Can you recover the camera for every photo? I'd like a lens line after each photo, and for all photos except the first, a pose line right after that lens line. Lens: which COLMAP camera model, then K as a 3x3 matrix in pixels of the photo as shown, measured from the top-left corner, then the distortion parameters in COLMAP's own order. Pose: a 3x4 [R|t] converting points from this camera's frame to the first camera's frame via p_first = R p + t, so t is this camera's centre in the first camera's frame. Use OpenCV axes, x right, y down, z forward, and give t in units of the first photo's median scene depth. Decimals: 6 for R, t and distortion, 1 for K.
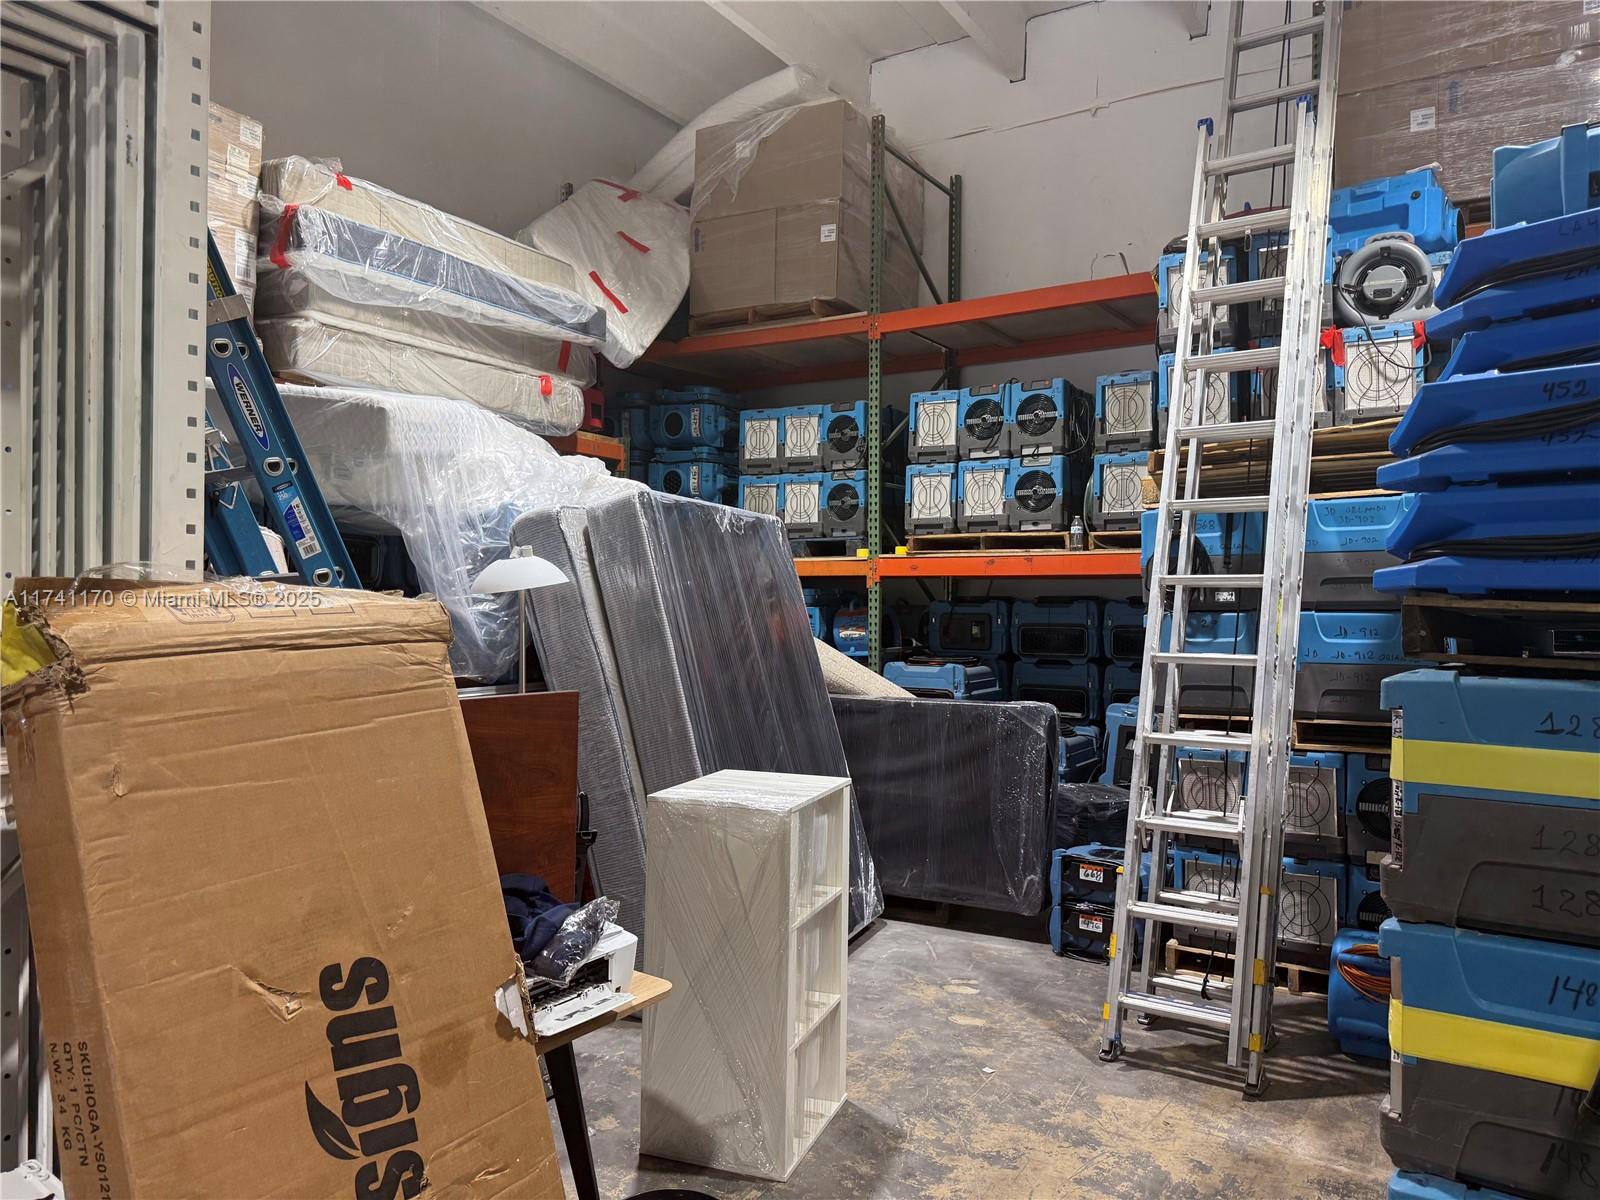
lens RADIAL K [[1125.2, 0, 791.1], [0, 1125.2, 598.8], [0, 0, 1]] dist [0.104686, -0.135972]
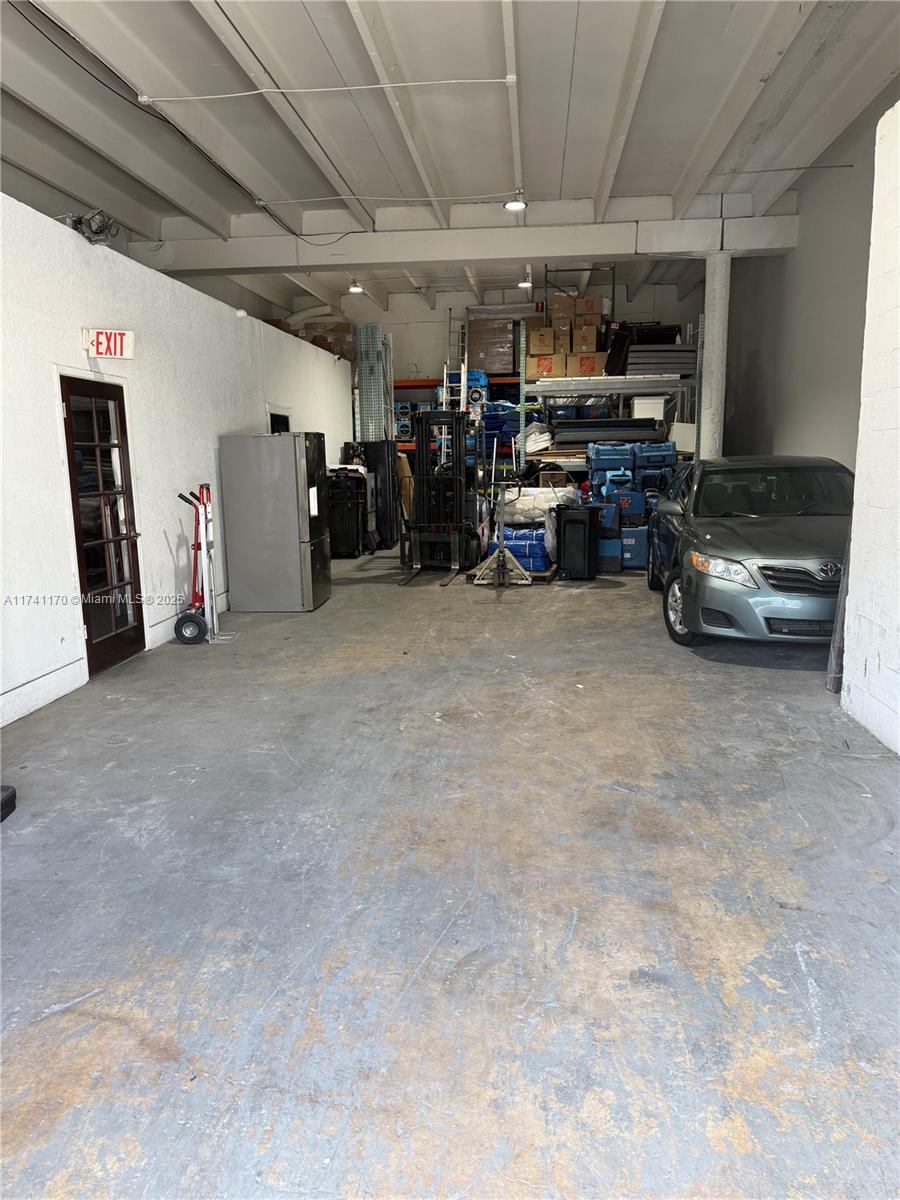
lens RADIAL K [[843.9, 0, 449.2], [0, 843.9, 601.6], [0, 0, 1]] dist [0.104686, -0.135972]
pose [[0.923236, -0.090501, 0.373423, -1.210159], [0.038600, 0.988795, 0.144206, 0.122772], [-0.382289, -0.118722, 0.916384, -2.786867]]
